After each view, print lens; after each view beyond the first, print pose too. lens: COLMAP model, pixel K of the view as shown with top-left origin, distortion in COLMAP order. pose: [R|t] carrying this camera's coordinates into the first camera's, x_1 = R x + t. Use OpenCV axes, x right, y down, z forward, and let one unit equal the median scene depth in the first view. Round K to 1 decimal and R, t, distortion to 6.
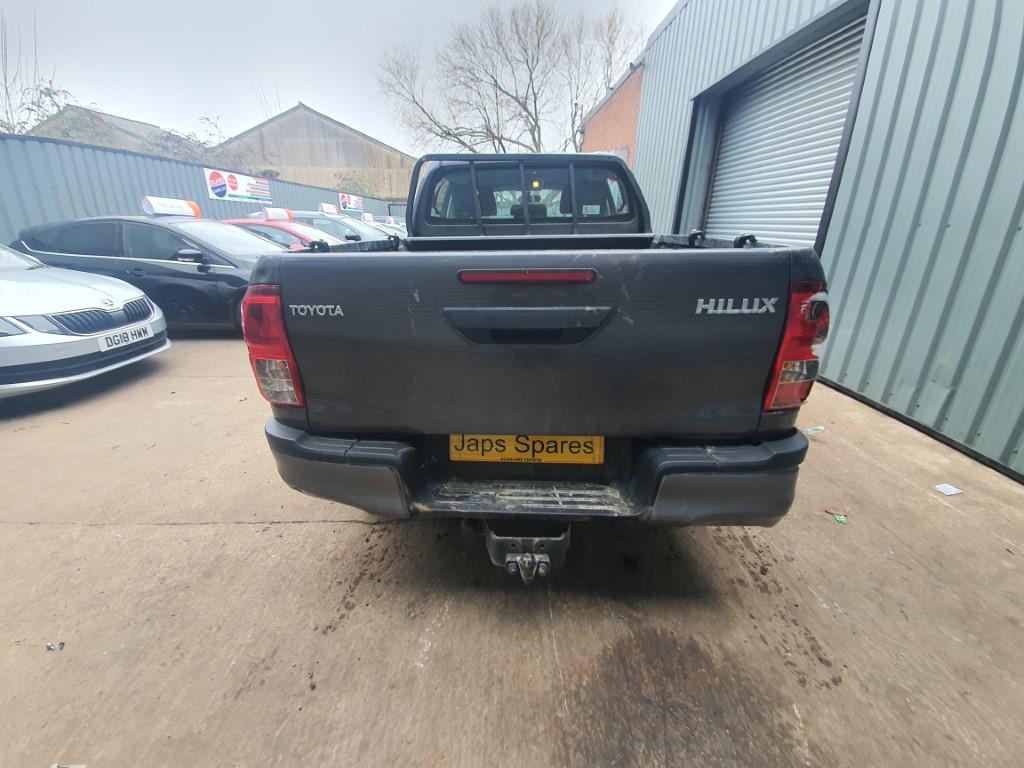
lens RADIAL K [[413.5, 0, 490.3], [0, 413.5, 357.6], [0, 0, 1]] dist [-0.010738, -0.004029]
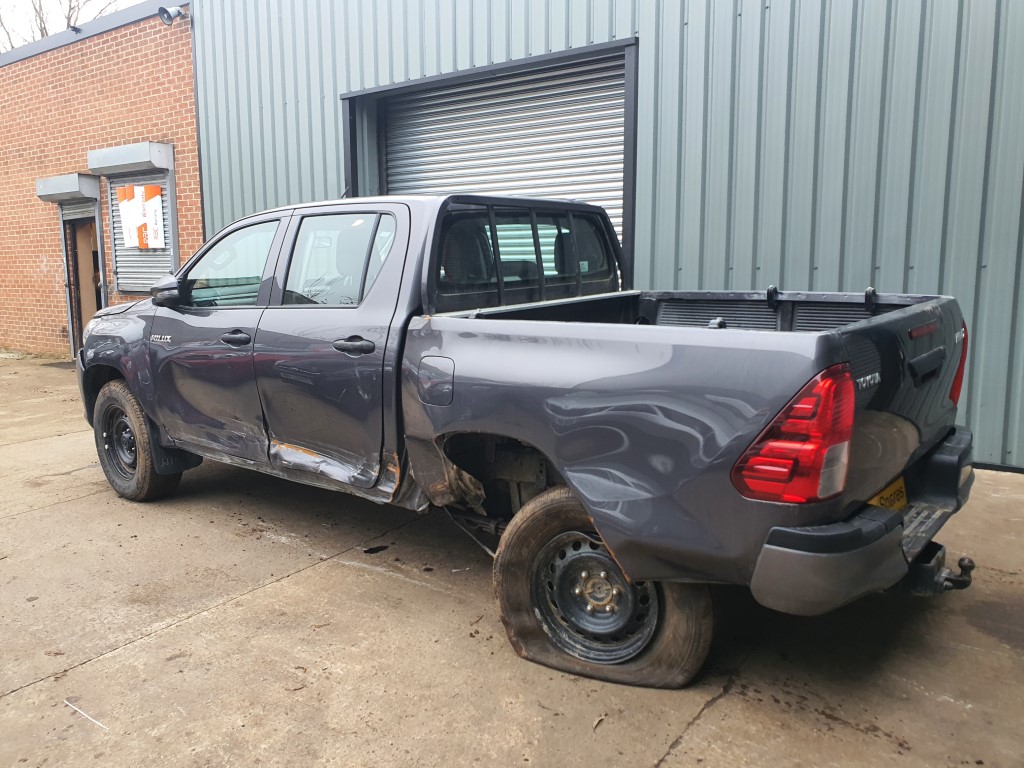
lens RADIAL K [[804.0, 0, 507.0], [0, 804.0, 387.9], [0, 0, 1]] dist [0.047278, 0.001192]
pose [[0.587726, -0.139096, 0.797014, -1.719577], [0.272959, 0.961442, -0.033491, -0.181711], [-0.761624, 0.237236, 0.603032, 0.336758]]
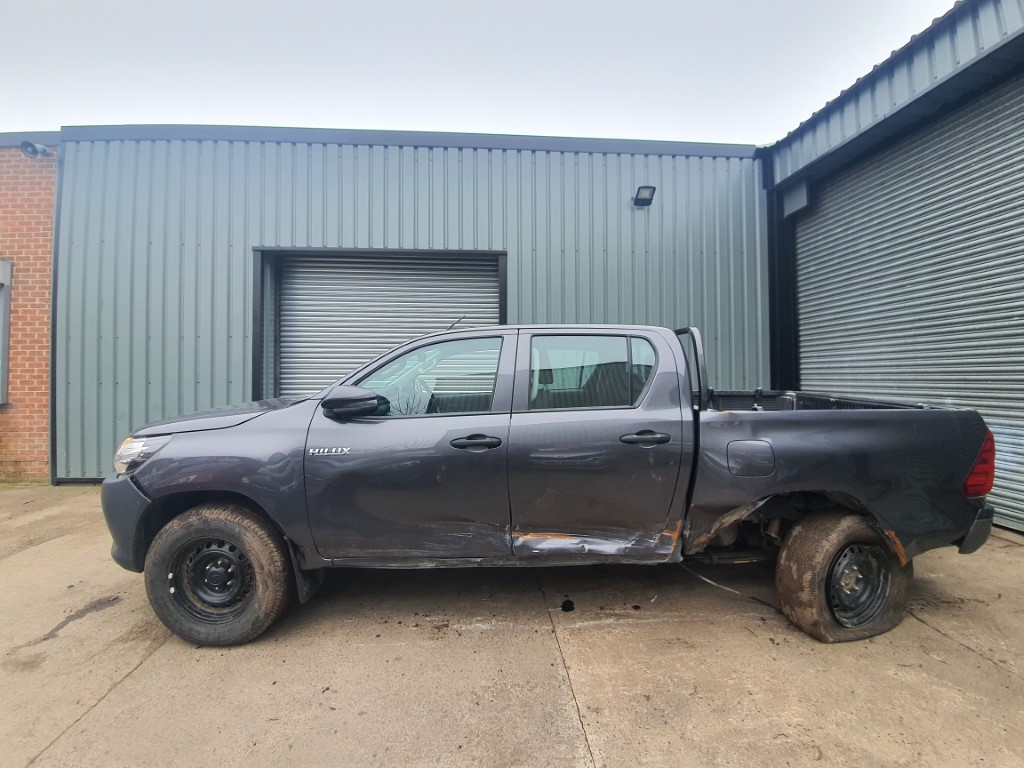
lens RADIAL K [[413.5, 0, 505.2], [0, 413.5, 373.5], [0, 0, 1]] dist [-0.010738, -0.004029]
pose [[-0.091189, -0.006115, 0.995815, -1.568050], [0.320785, 0.946498, 0.035188, -0.824399], [-0.942752, 0.322651, -0.084349, 2.246653]]
